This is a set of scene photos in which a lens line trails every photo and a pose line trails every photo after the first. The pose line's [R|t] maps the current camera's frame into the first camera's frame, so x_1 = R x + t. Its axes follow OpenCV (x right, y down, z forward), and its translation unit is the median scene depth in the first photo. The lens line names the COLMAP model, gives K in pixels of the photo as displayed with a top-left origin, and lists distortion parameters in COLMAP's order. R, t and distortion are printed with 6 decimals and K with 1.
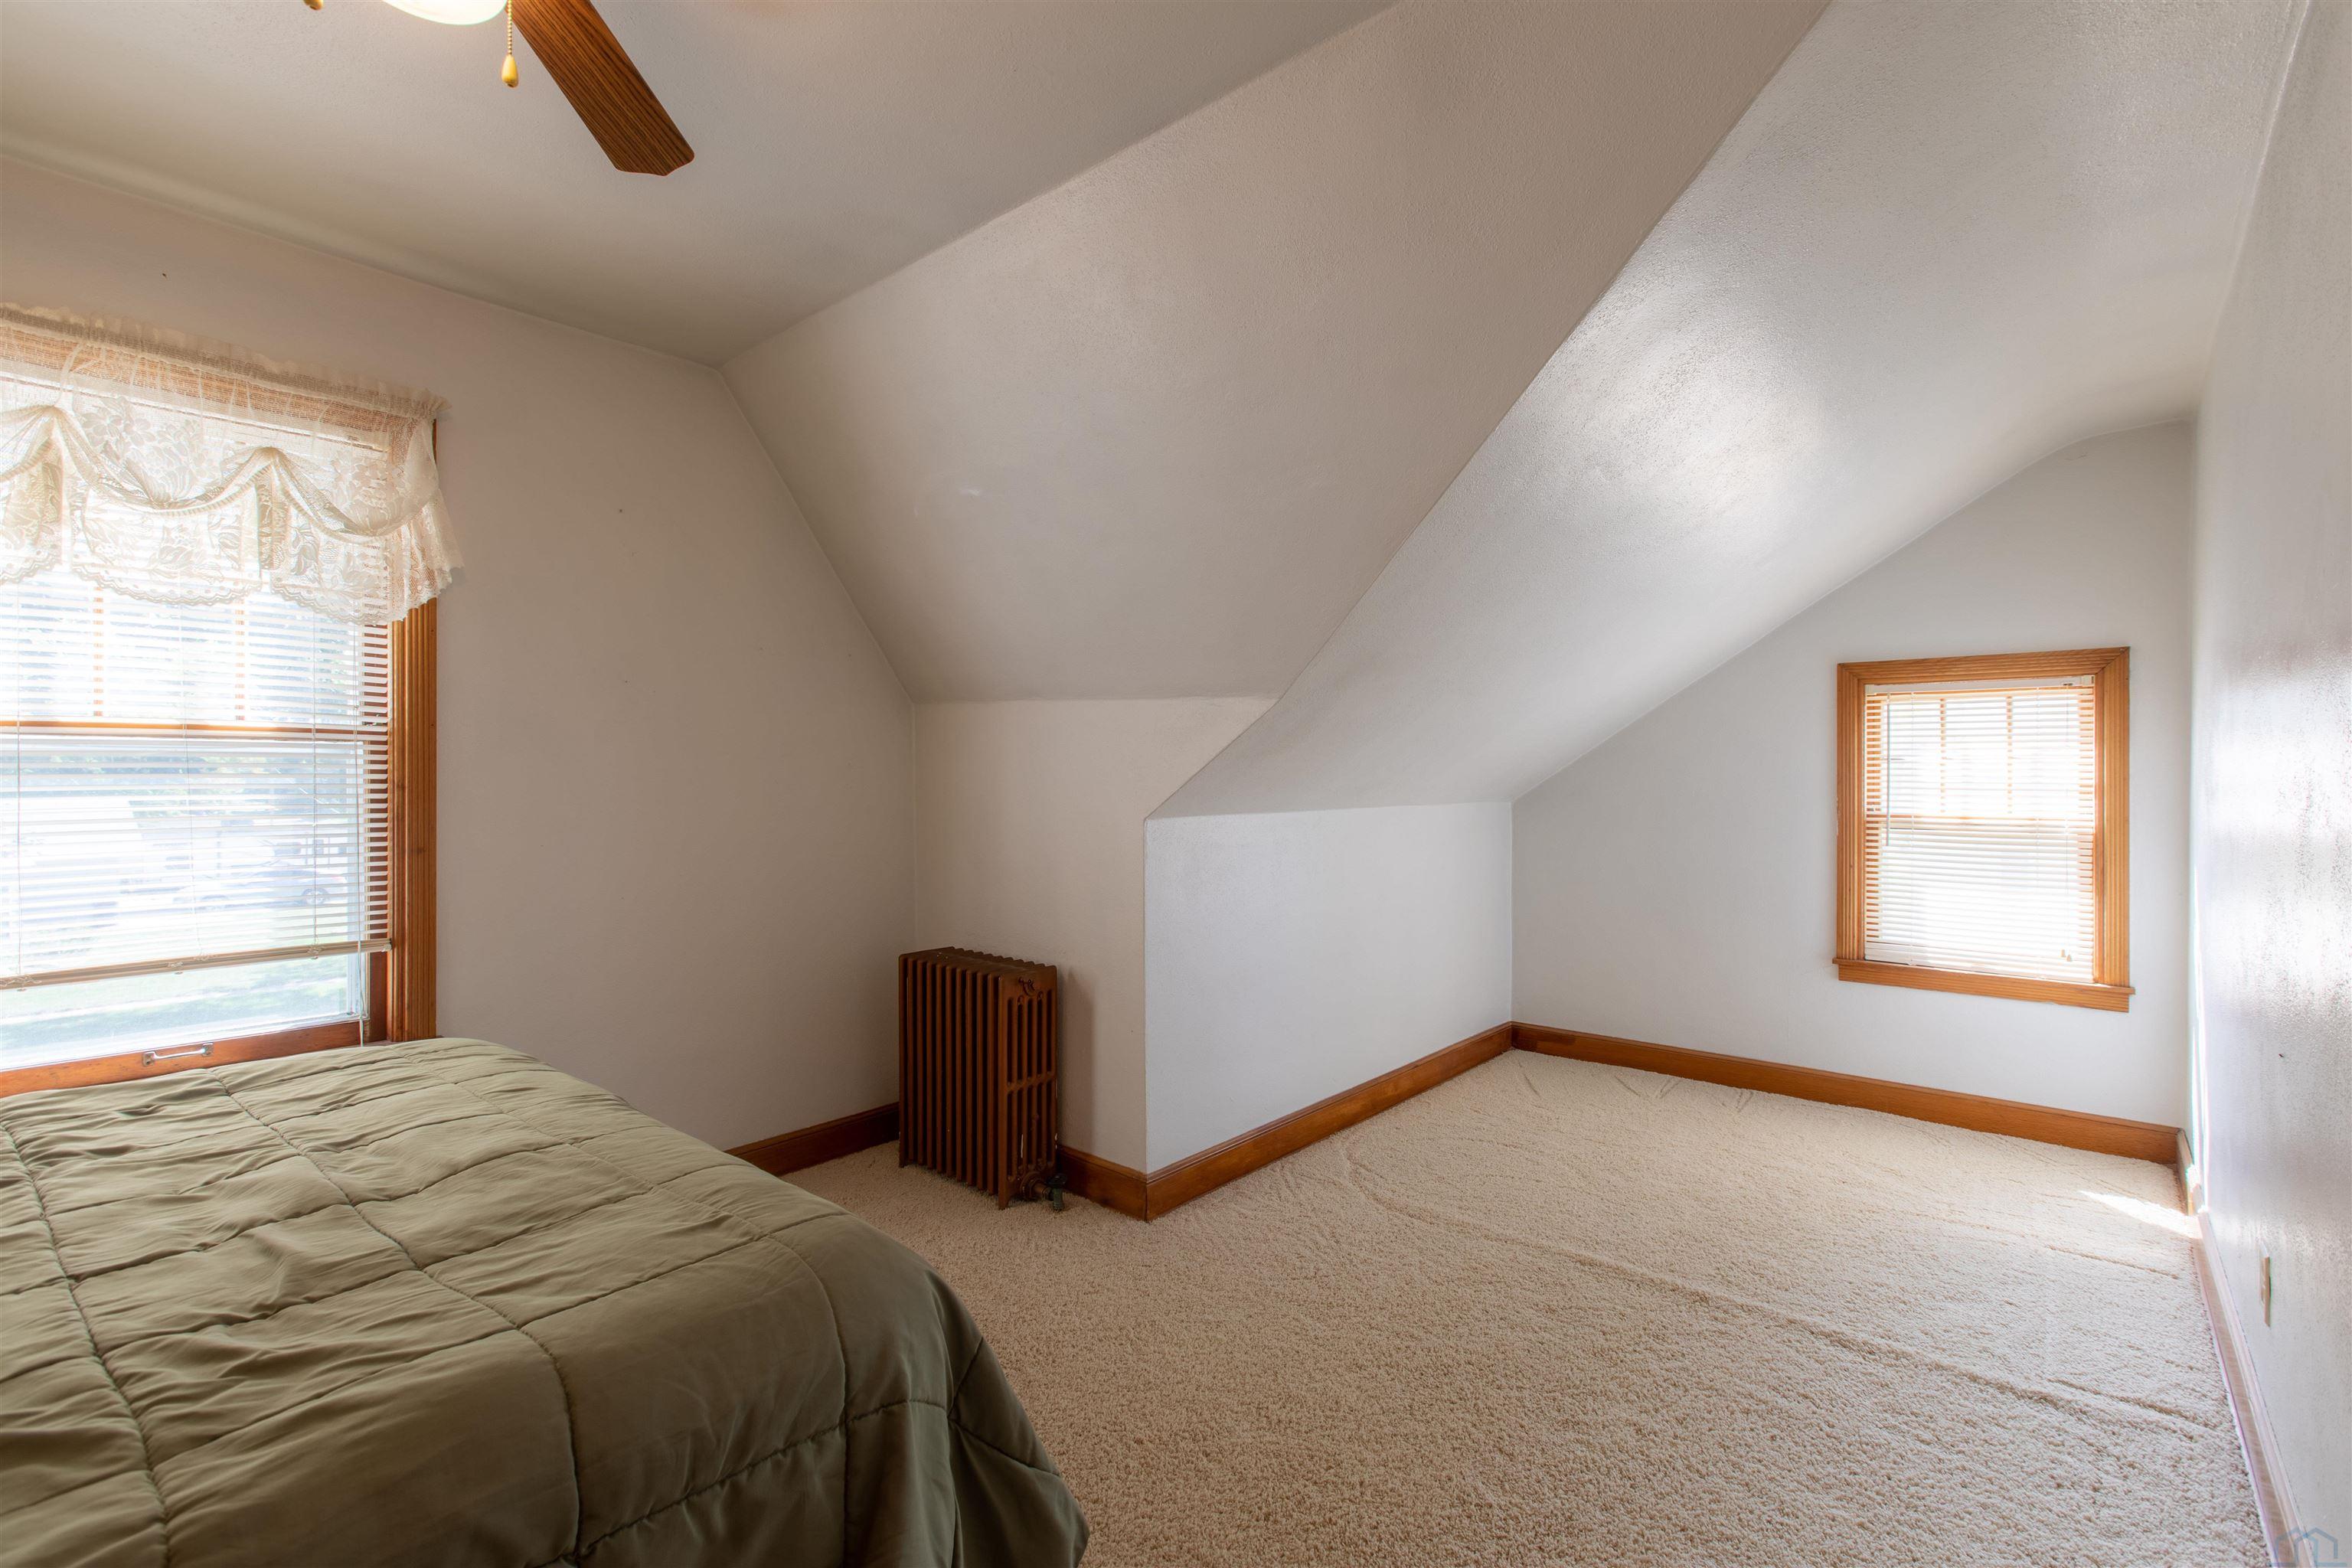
lens RADIAL K [[1054.7, 0, 1173.2], [0, 1054.7, 784.3], [0, 0, 1]] dist [-0.003738, -0.000016]
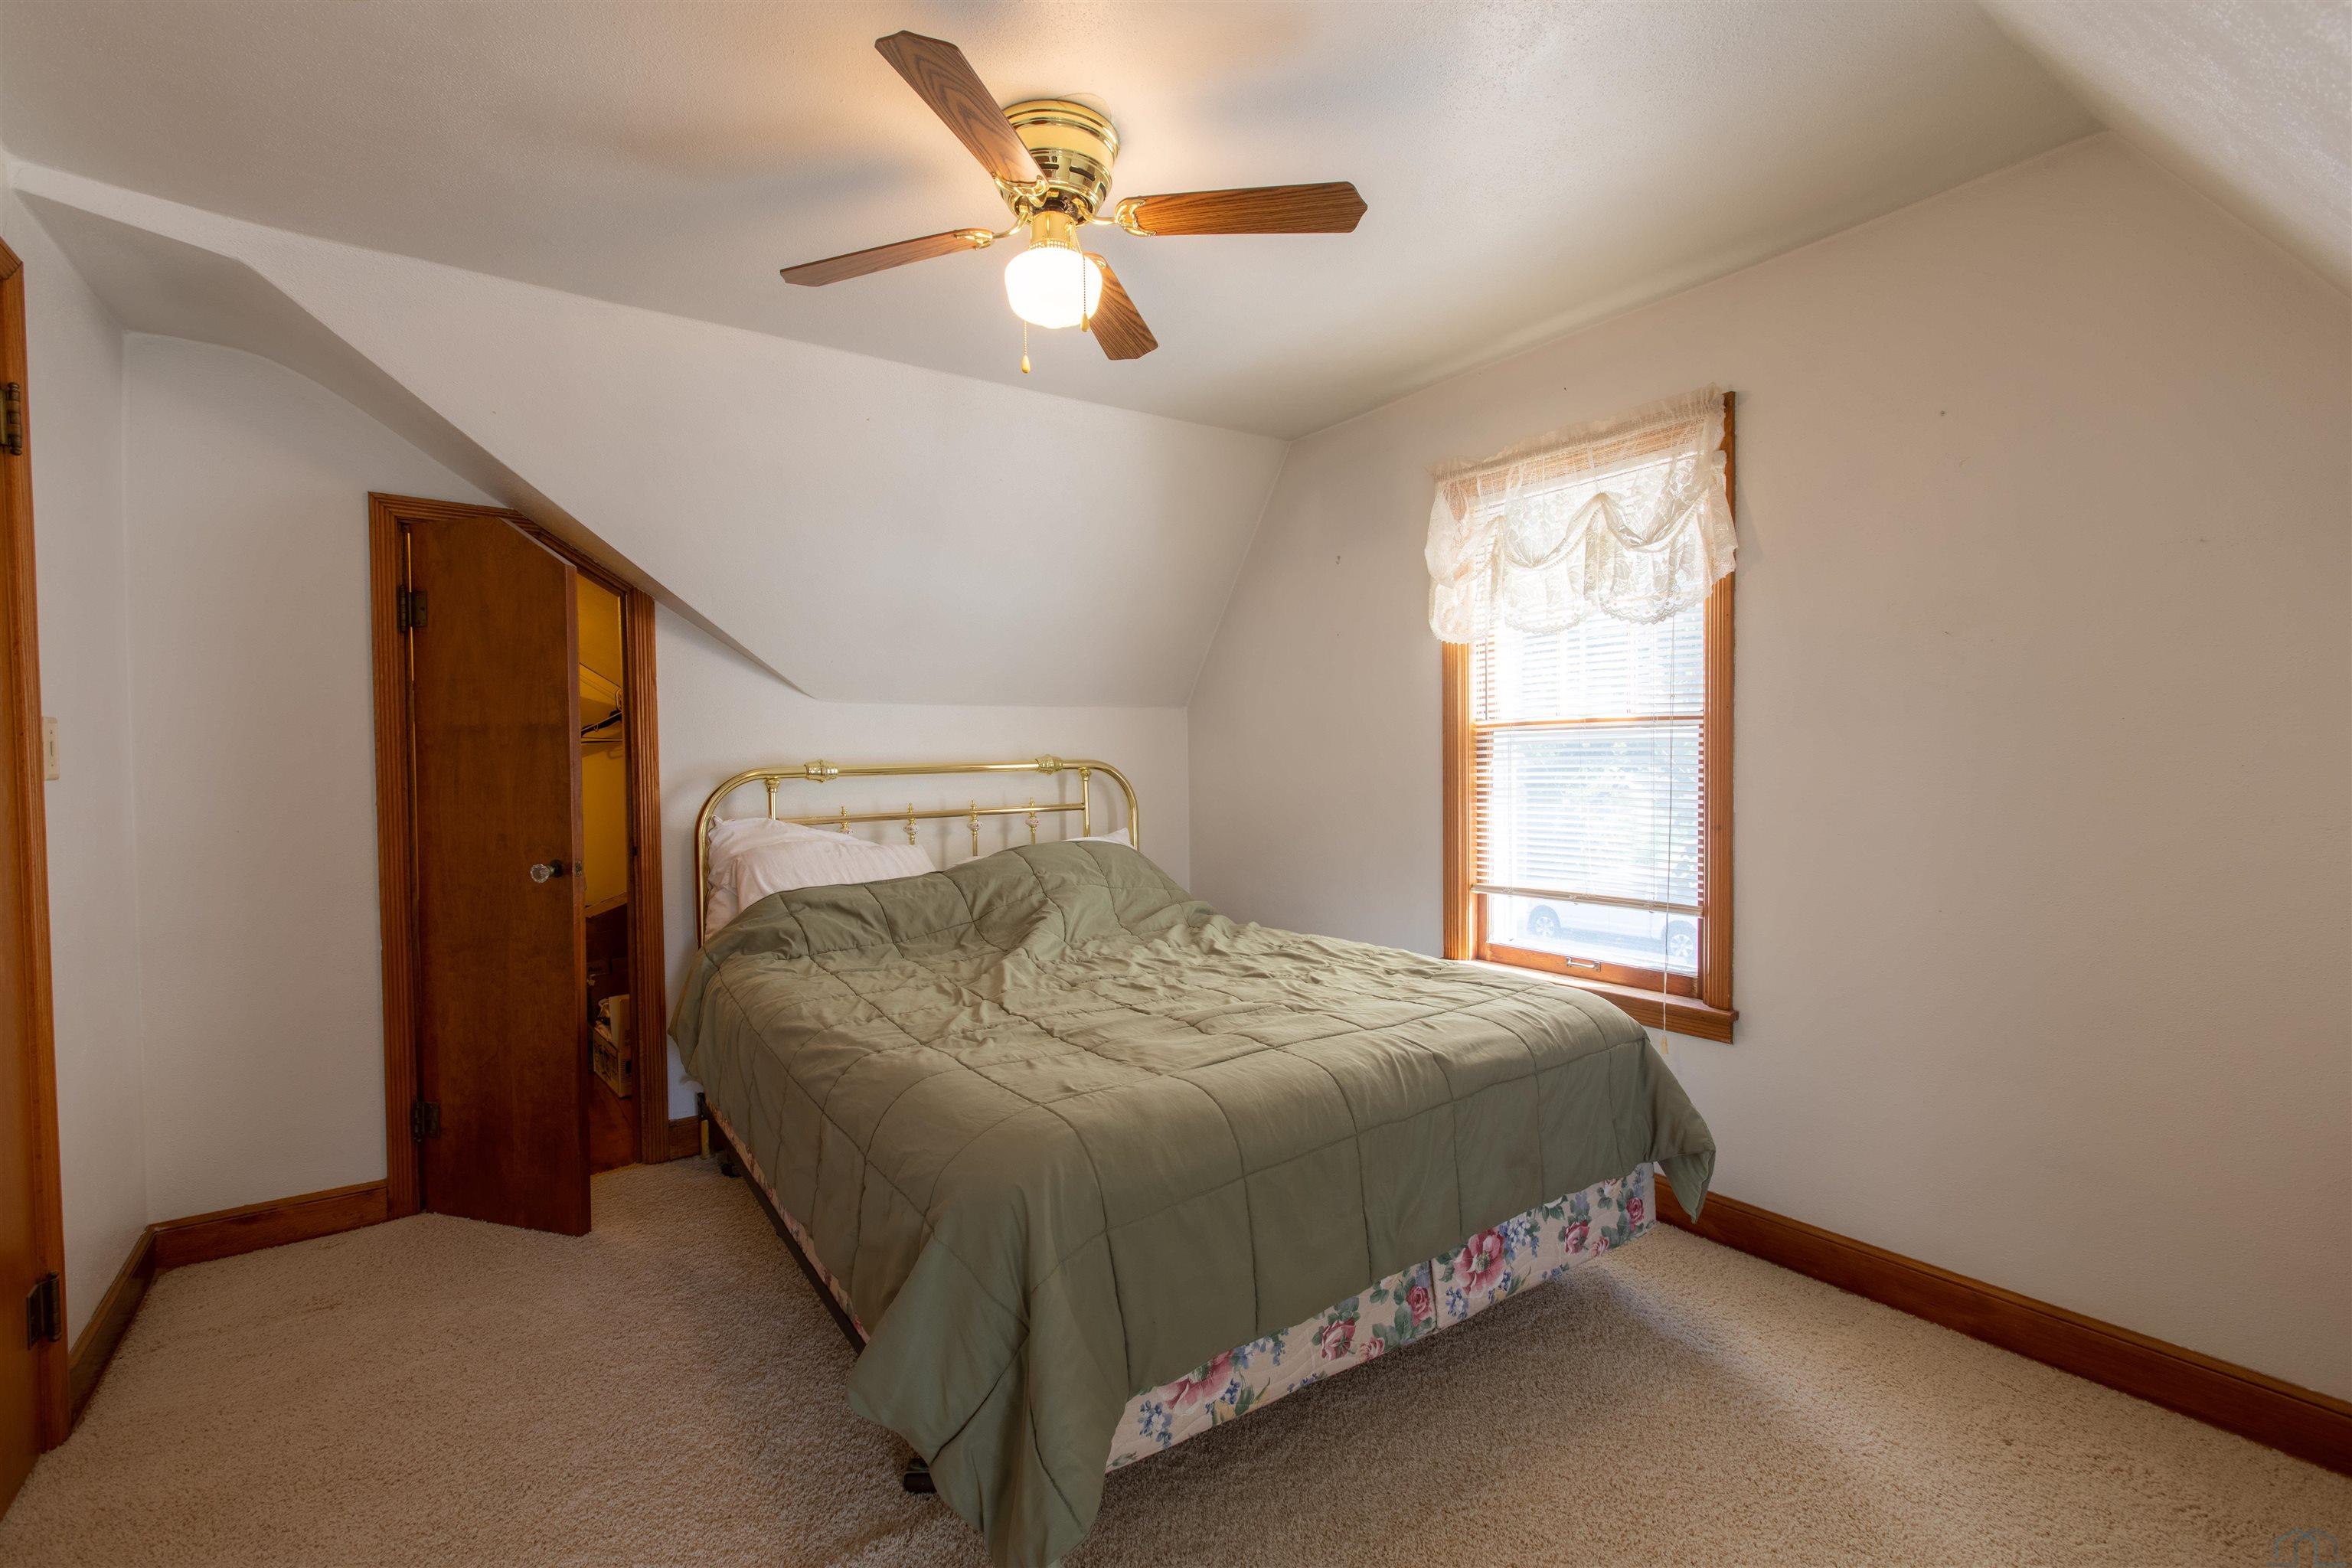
lens RADIAL K [[1054.7, 0, 1172.7], [0, 1054.7, 775.1], [0, 0, 1]] dist [-0.003738, -0.000016]
pose [[-0.256470, 0.019218, -0.966361, 0.507462], [0.004942, 0.999815, 0.018572, -0.013674], [0.966540, -0.000012, -0.256518, 0.874367]]
